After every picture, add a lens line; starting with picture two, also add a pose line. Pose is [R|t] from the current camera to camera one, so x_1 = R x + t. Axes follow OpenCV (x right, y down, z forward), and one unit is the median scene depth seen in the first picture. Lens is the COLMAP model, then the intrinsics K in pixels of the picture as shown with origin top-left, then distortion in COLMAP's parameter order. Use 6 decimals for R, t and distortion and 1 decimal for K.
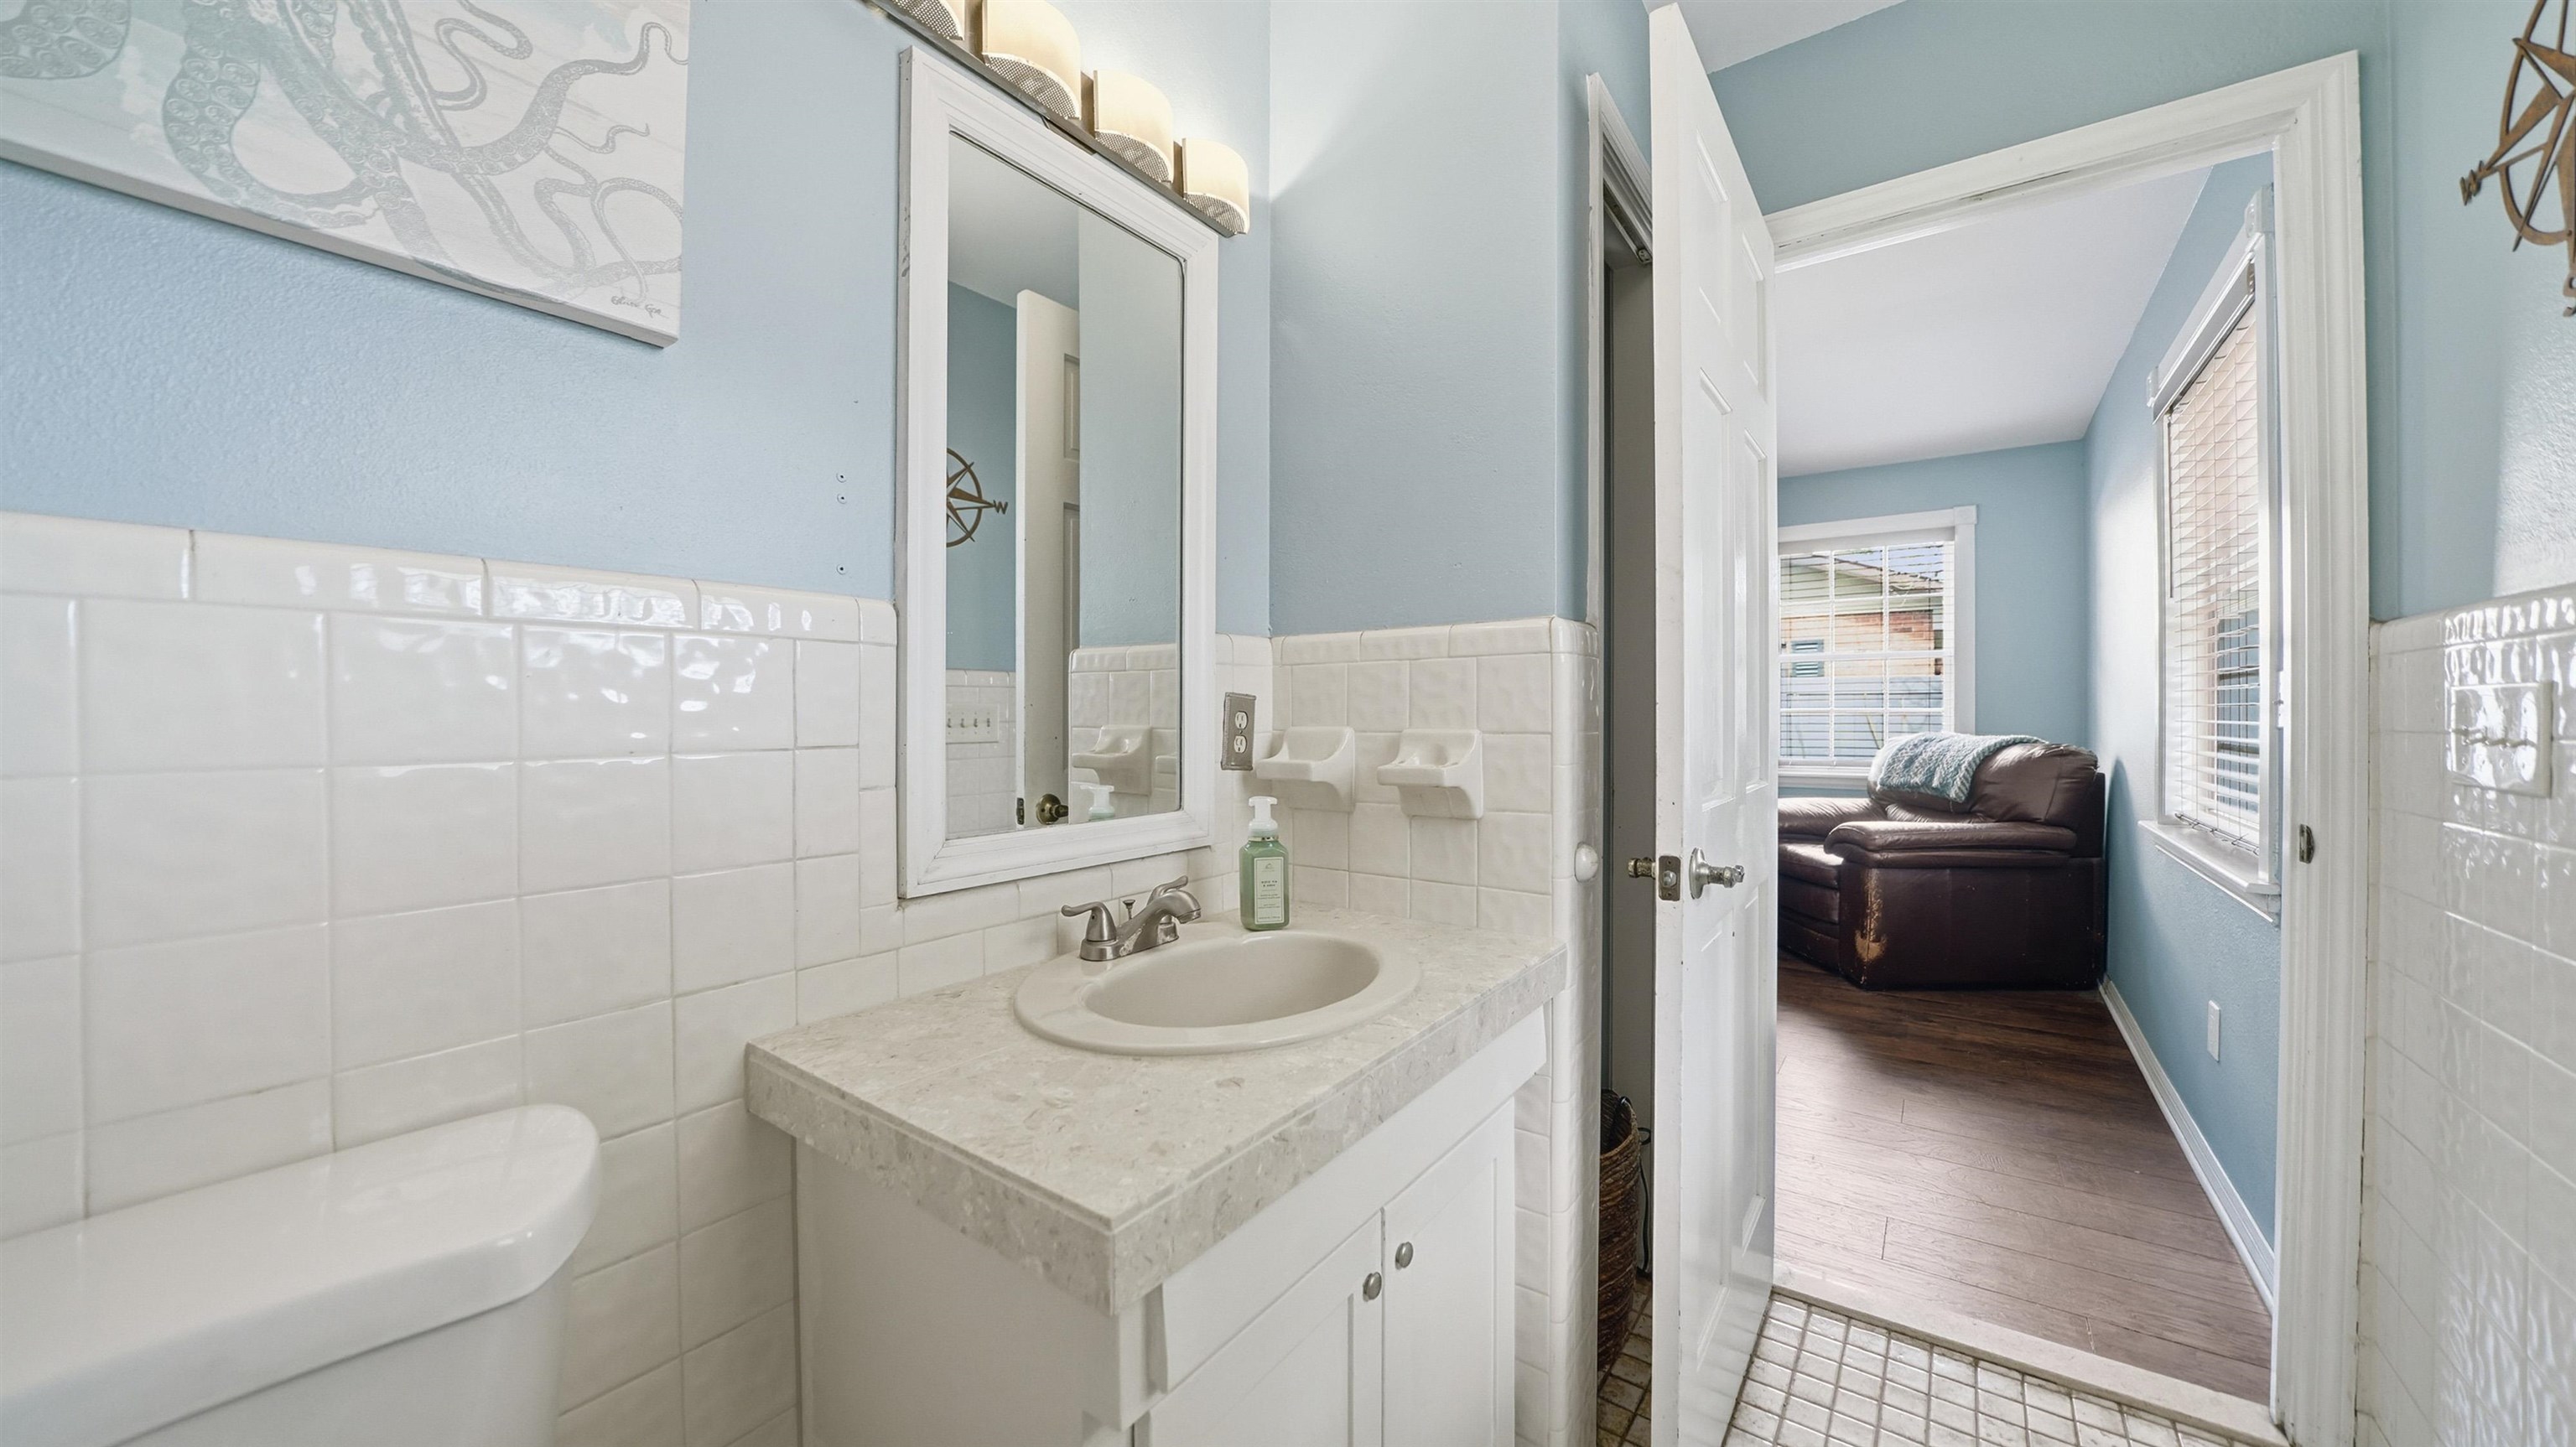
lens RADIAL K [[900.6, 0, 1279.2], [0, 900.6, 718.9], [0, 0, 1]] dist [-0.024747, 0.001738]
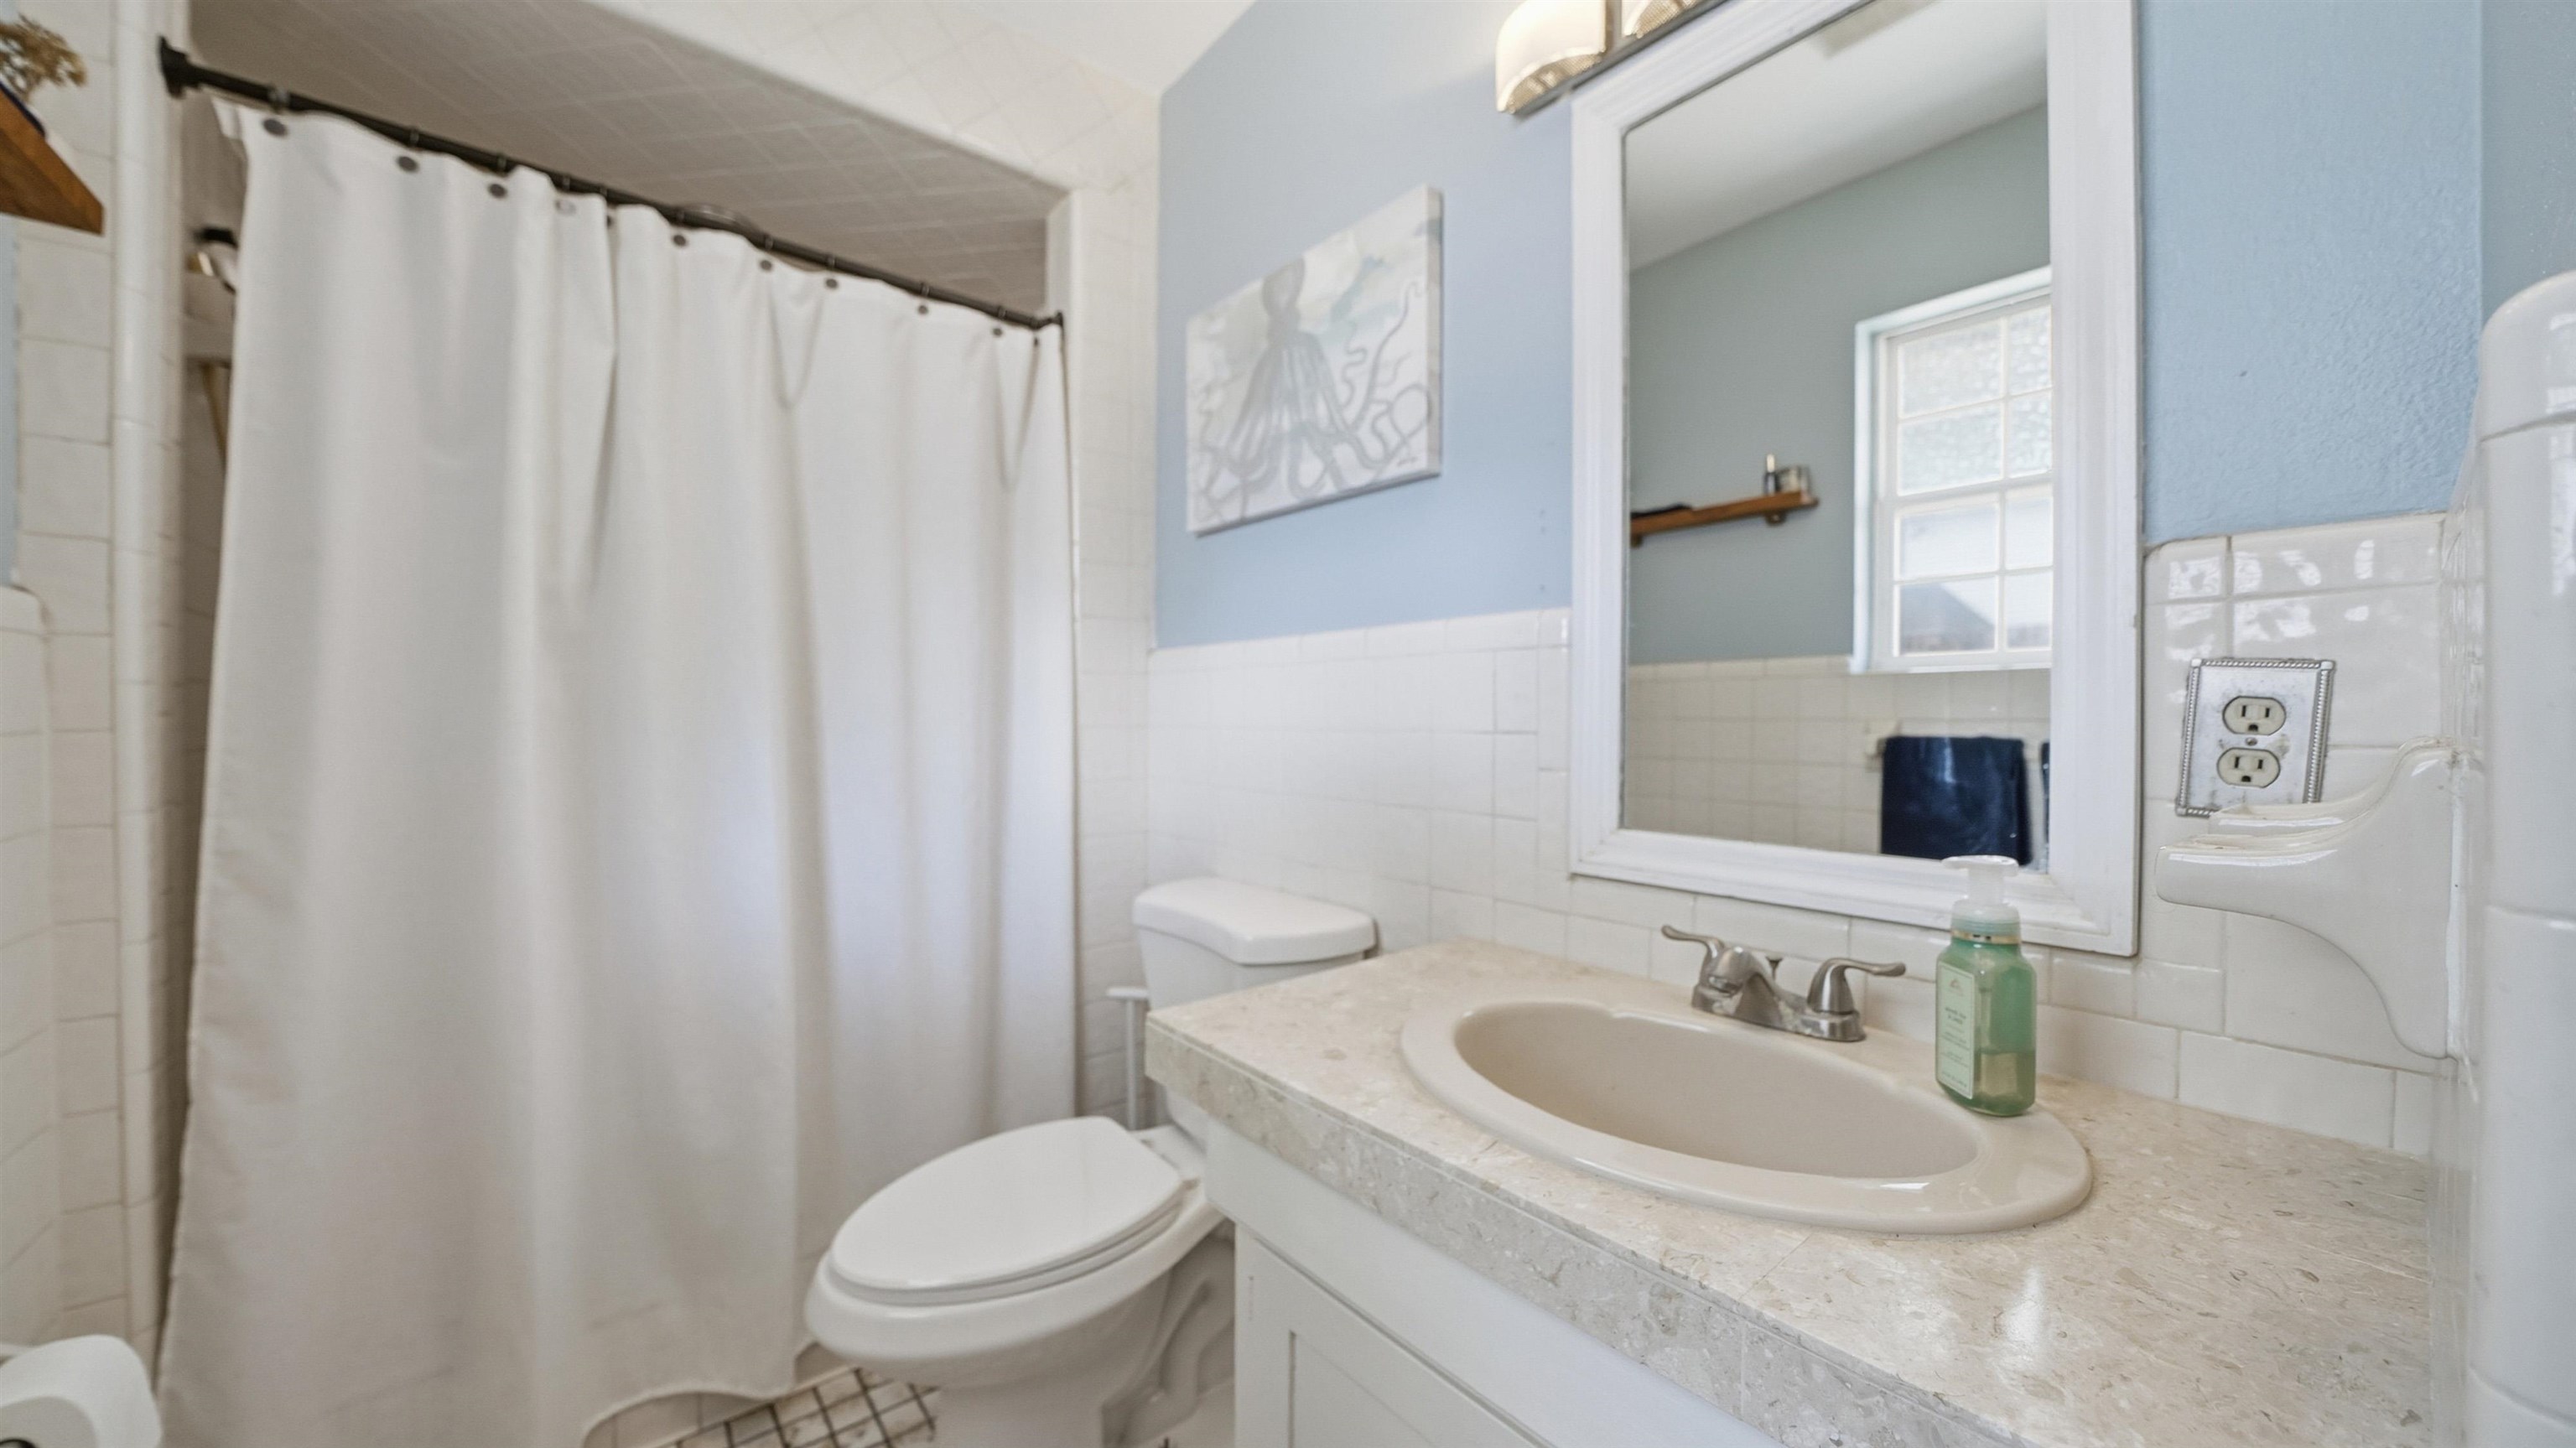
lens RADIAL K [[900.6, 0, 1278.1], [0, 900.6, 718.5], [0, 0, 1]] dist [-0.024747, 0.001738]
pose [[-0.244648, 0.011970, -0.969538, 1.026953], [-0.002327, 0.999914, 0.012932, -0.006268], [0.969609, 0.005420, -0.244599, 1.242399]]
